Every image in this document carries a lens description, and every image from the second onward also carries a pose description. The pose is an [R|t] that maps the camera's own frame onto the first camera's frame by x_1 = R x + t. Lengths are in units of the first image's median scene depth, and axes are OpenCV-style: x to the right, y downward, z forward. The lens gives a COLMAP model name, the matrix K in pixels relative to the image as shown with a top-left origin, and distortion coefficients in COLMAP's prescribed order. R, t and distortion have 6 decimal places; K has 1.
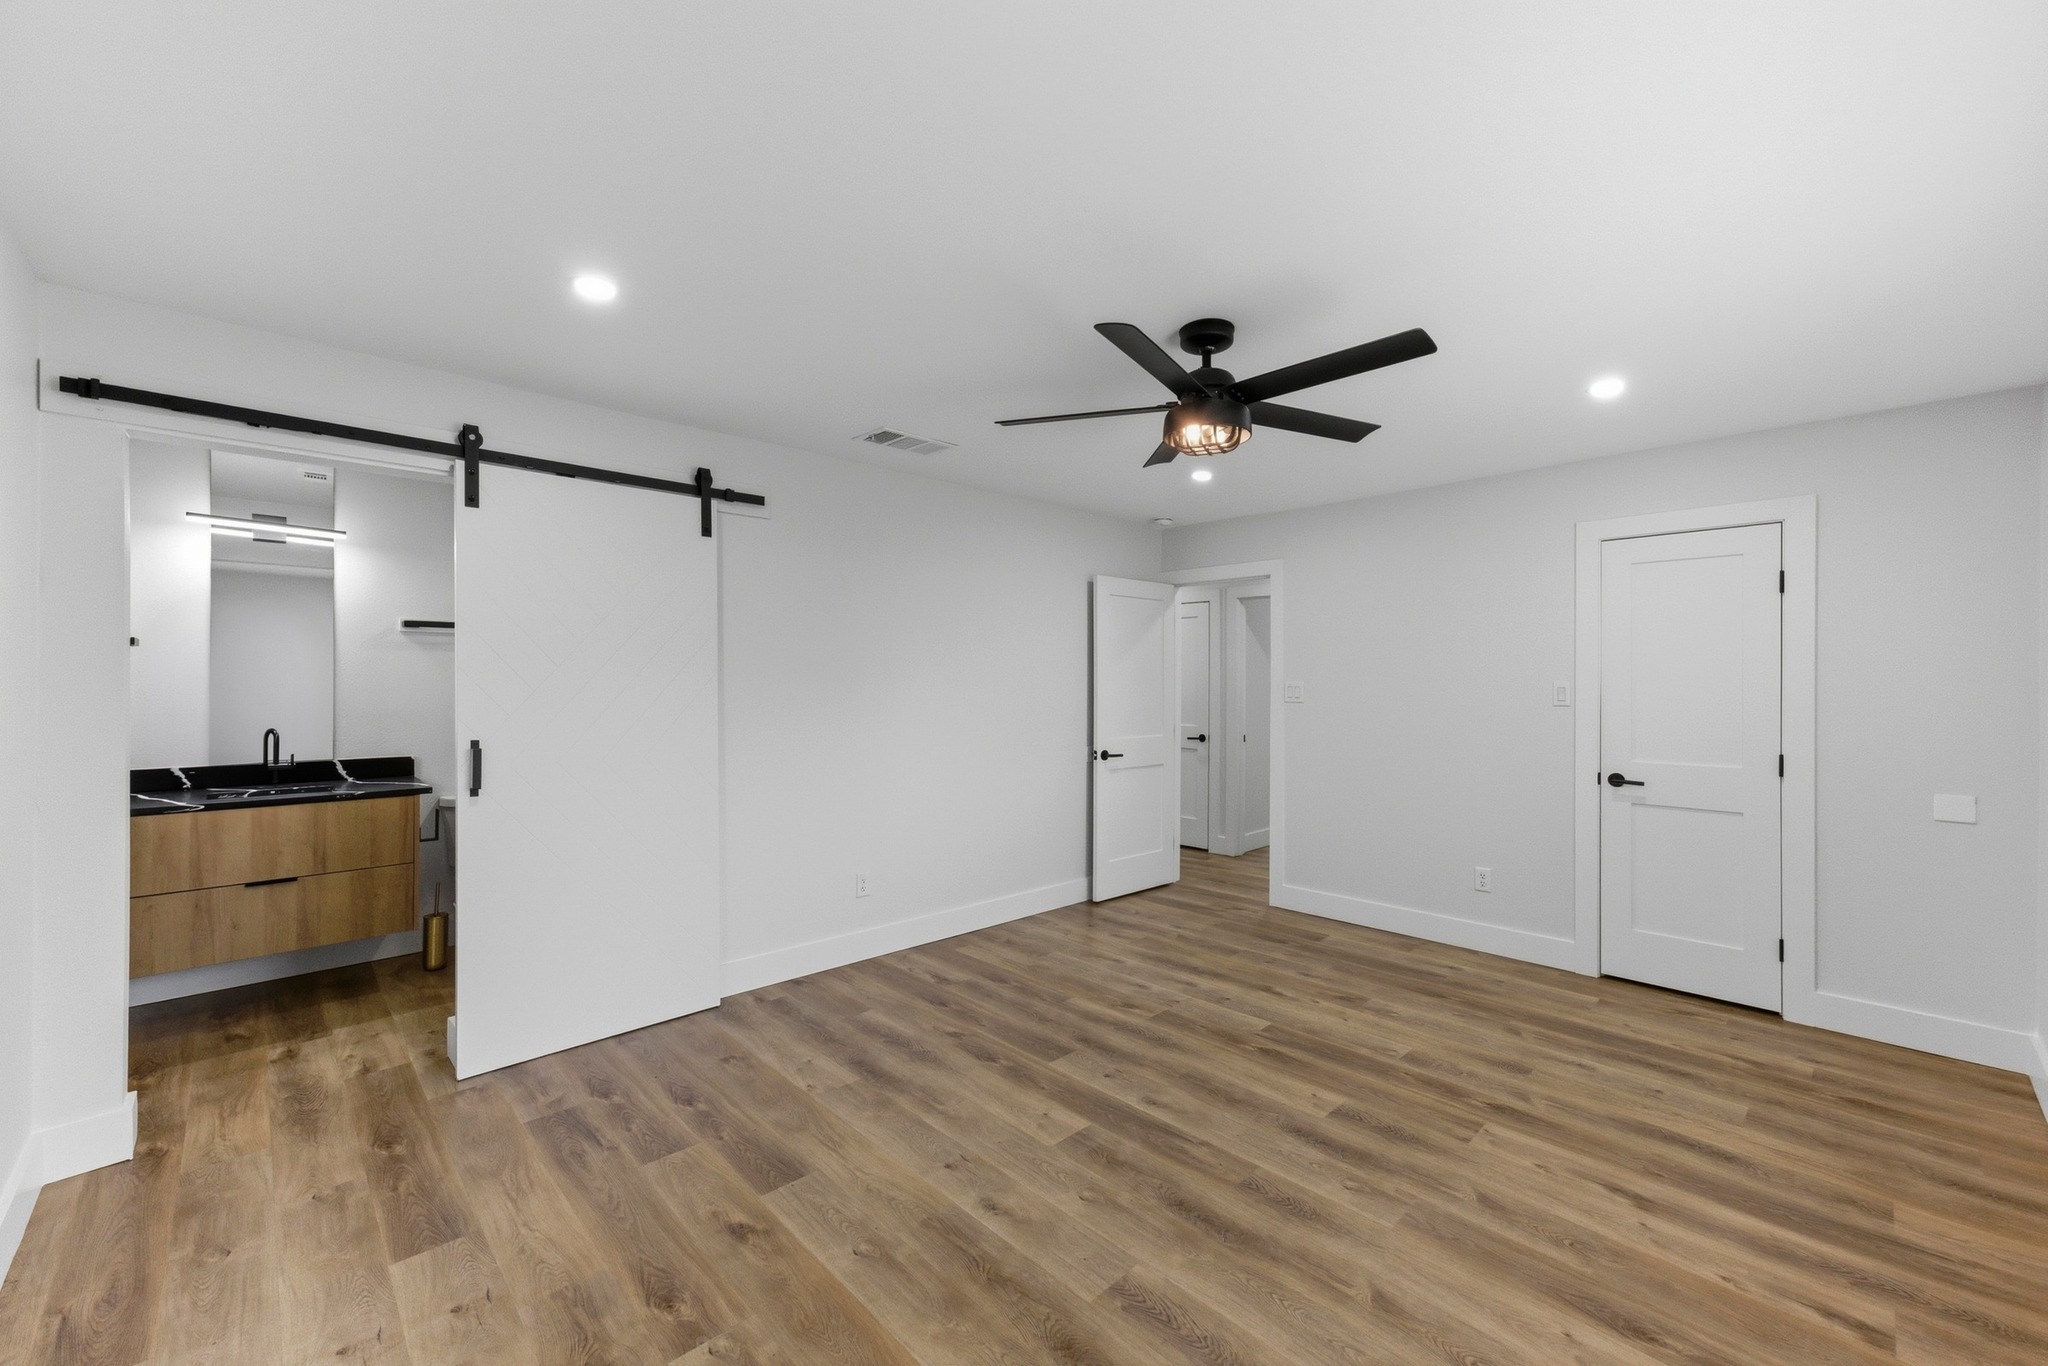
lens RADIAL K [[808.3, 0, 1026.1], [0, 808.3, 691.8], [0, 0, 1]] dist [-0.000905, 0.009754]
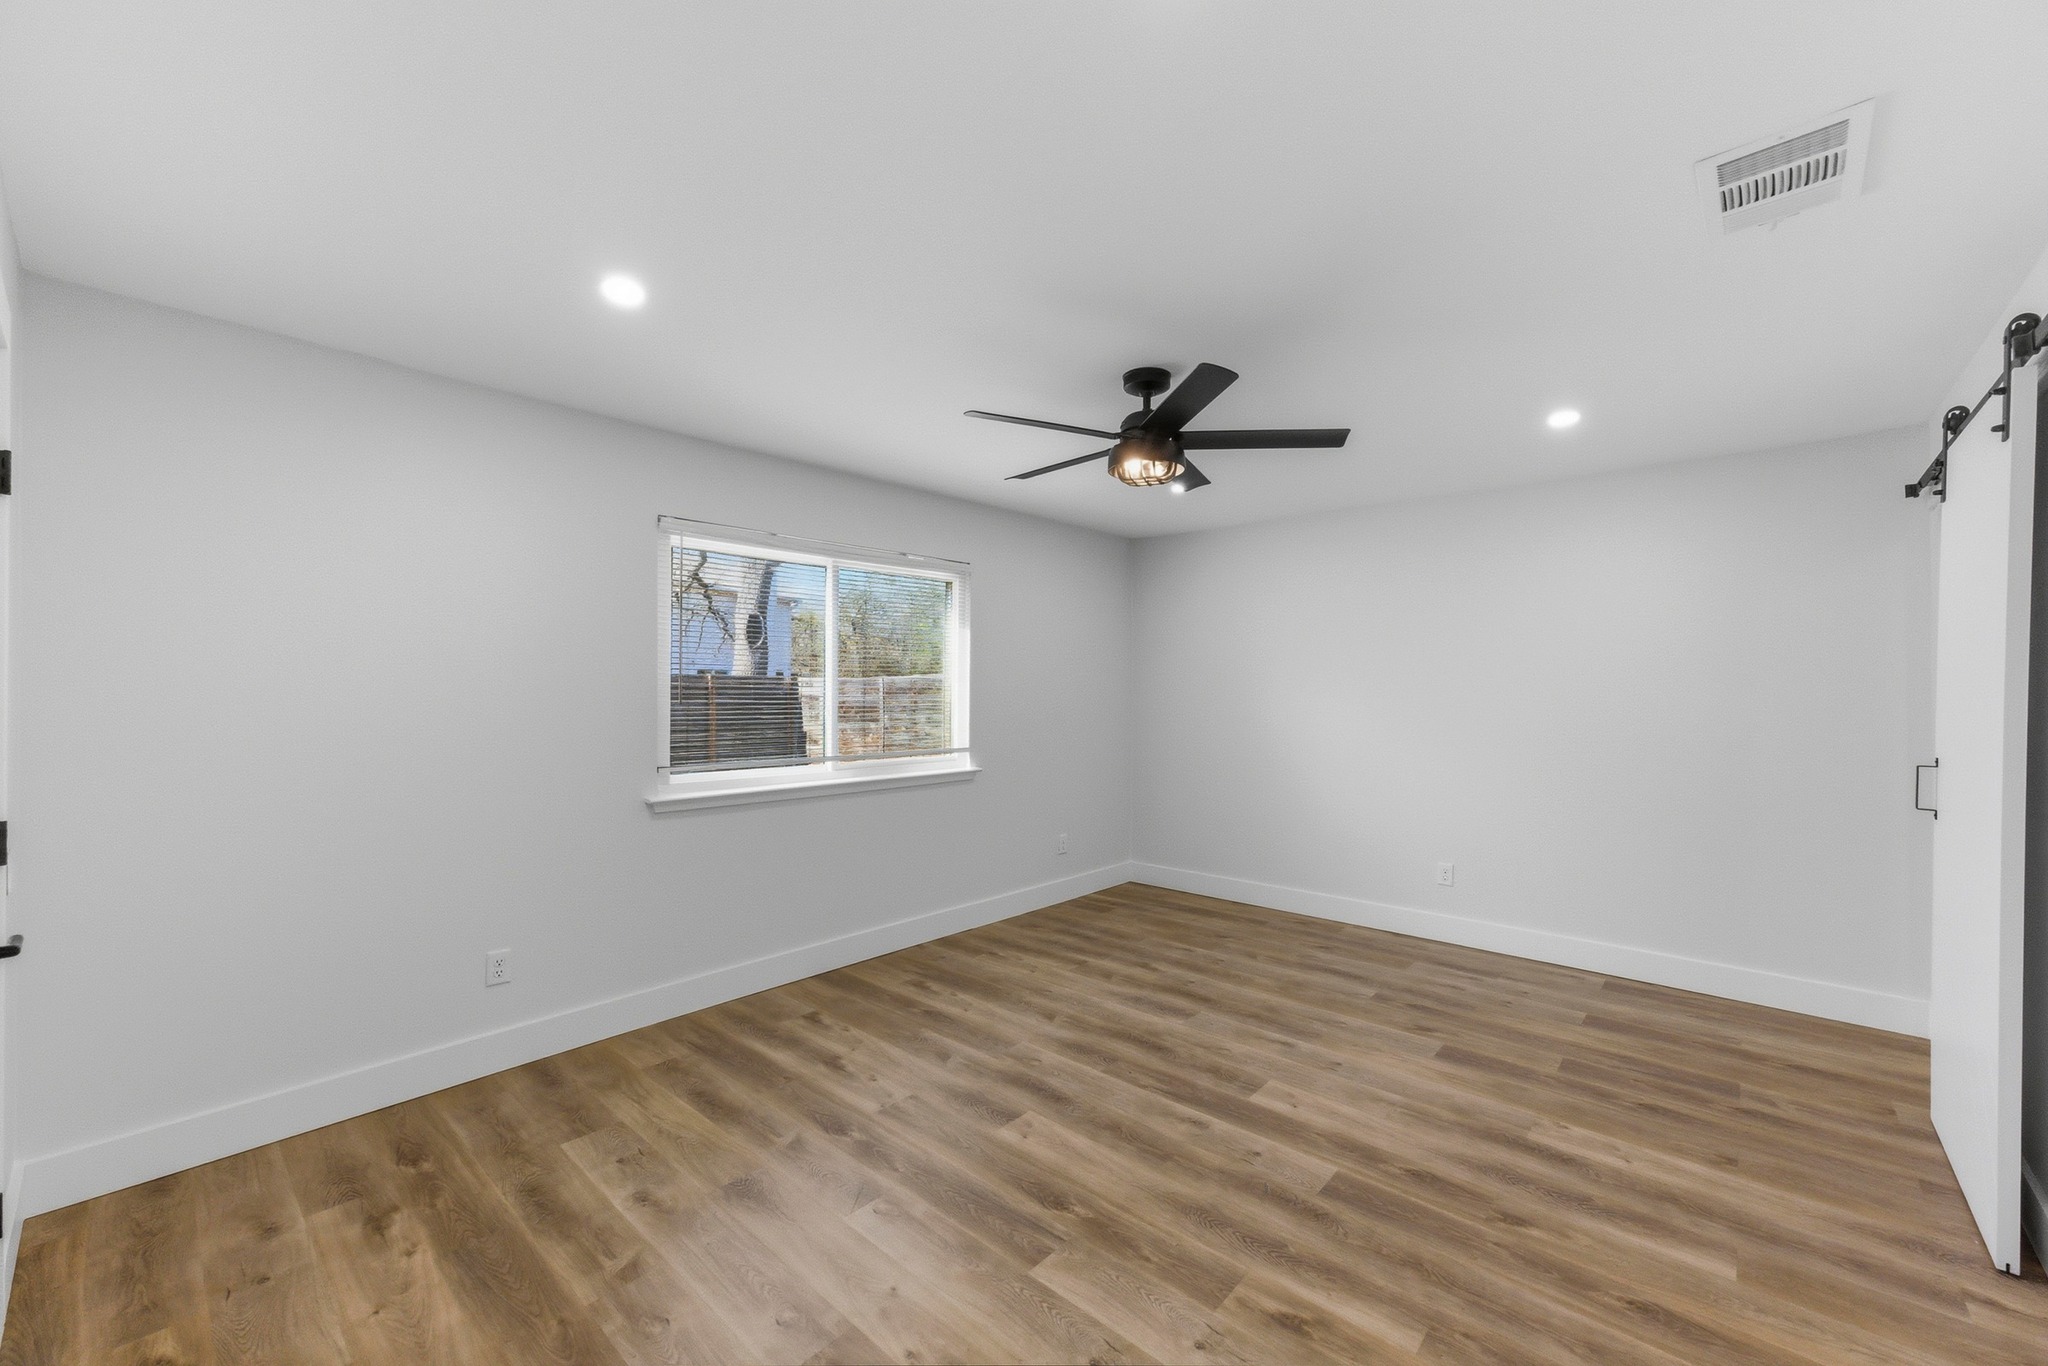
lens RADIAL K [[808.3, 0, 1026.1], [0, 808.3, 691.8], [0, 0, 1]] dist [-0.000905, 0.009754]
pose [[-0.997130, -0.008831, -0.075189, 0.429308], [-0.009760, 0.999880, 0.011999, -0.015407], [0.075074, 0.012699, -0.997097, 1.910807]]
